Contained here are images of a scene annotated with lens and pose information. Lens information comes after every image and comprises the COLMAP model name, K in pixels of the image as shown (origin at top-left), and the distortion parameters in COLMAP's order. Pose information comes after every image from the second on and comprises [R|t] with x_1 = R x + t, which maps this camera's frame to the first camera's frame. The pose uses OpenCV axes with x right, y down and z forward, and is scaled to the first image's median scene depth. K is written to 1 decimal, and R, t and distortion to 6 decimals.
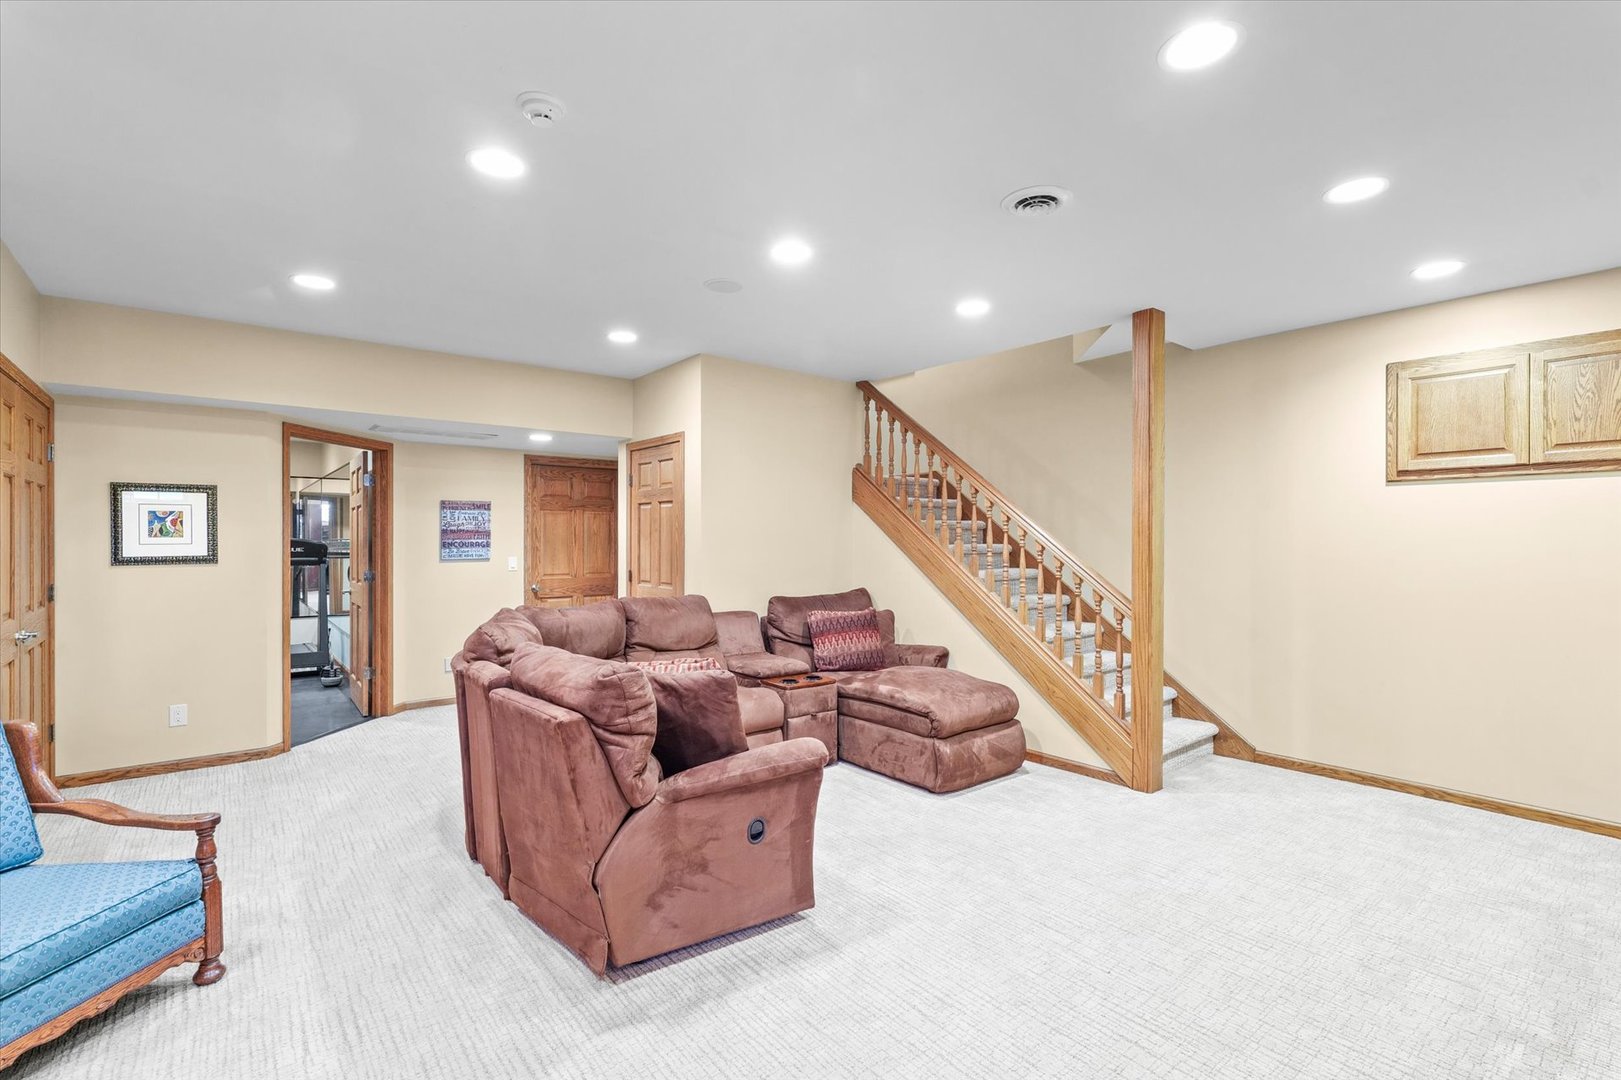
lens RADIAL K [[735.1, 0, 810.5], [0, 735.1, 540.0], [0, 0, 1]] dist [0.000598, 0.000085]
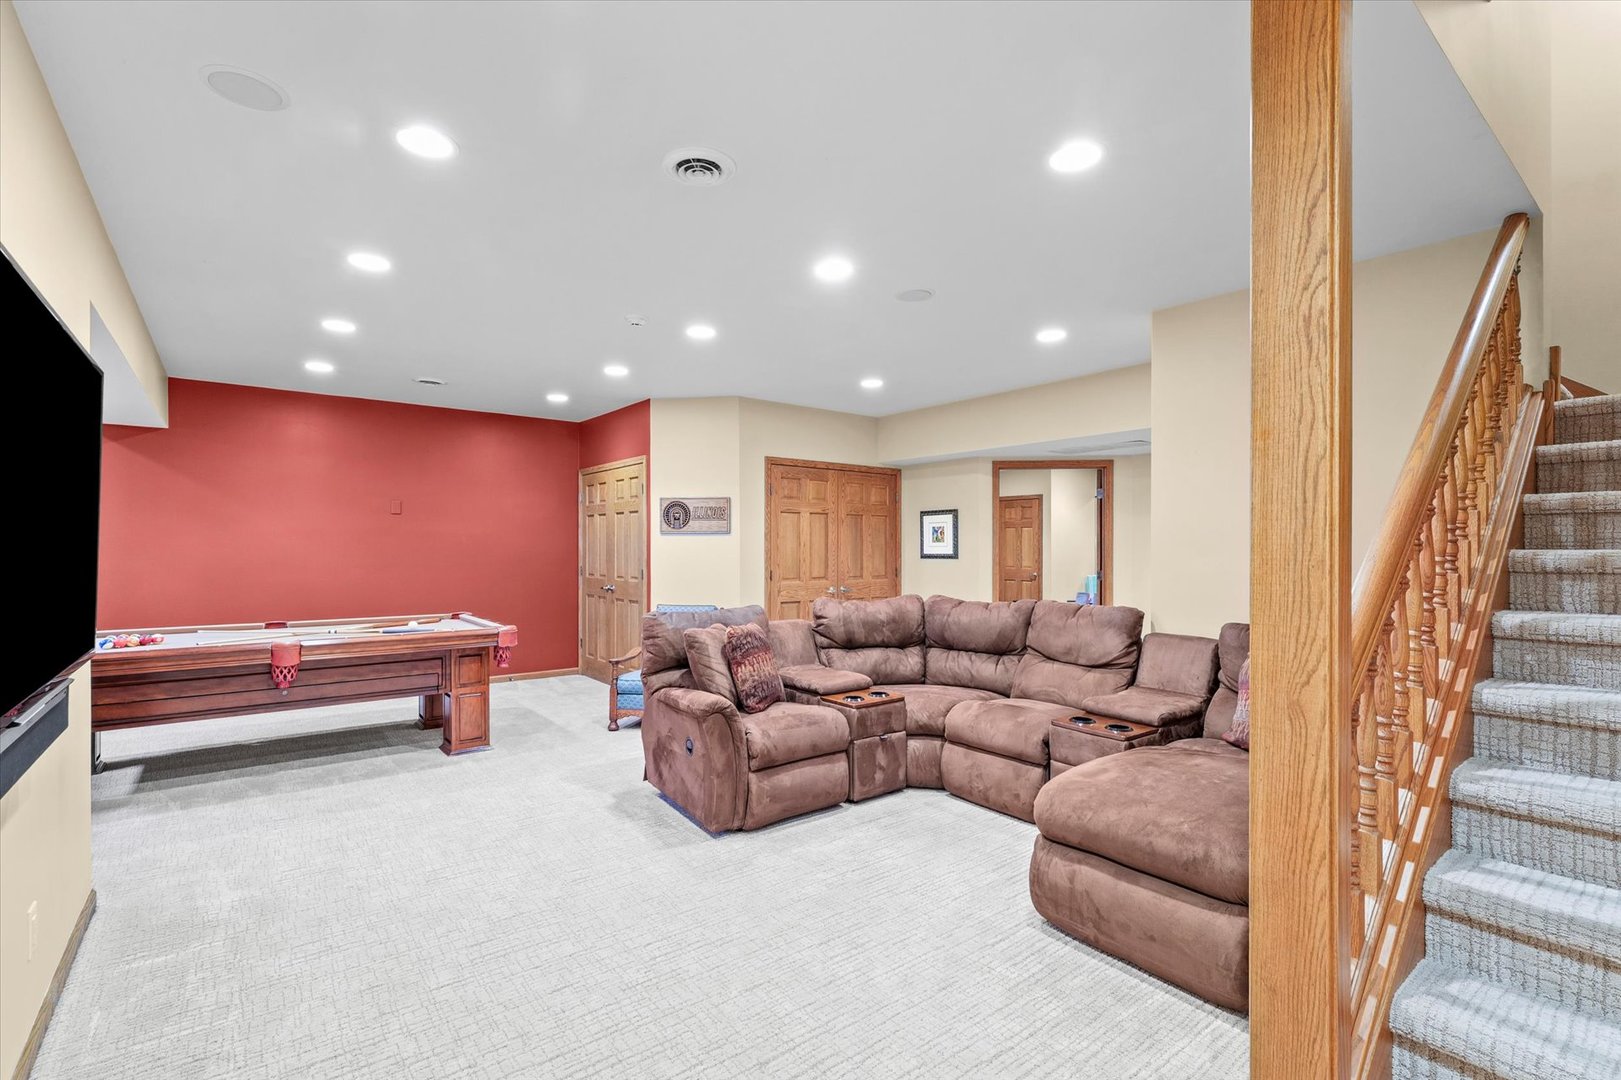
lens RADIAL K [[735.1, 0, 810.5], [0, 735.1, 540.0], [0, 0, 1]] dist [0.000598, 0.000085]
pose [[-0.017106, -0.006429, -0.999833, 0.791816], [0.000395, 0.999979, -0.006437, 0.001772], [0.999854, -0.000505, -0.017103, 0.740012]]
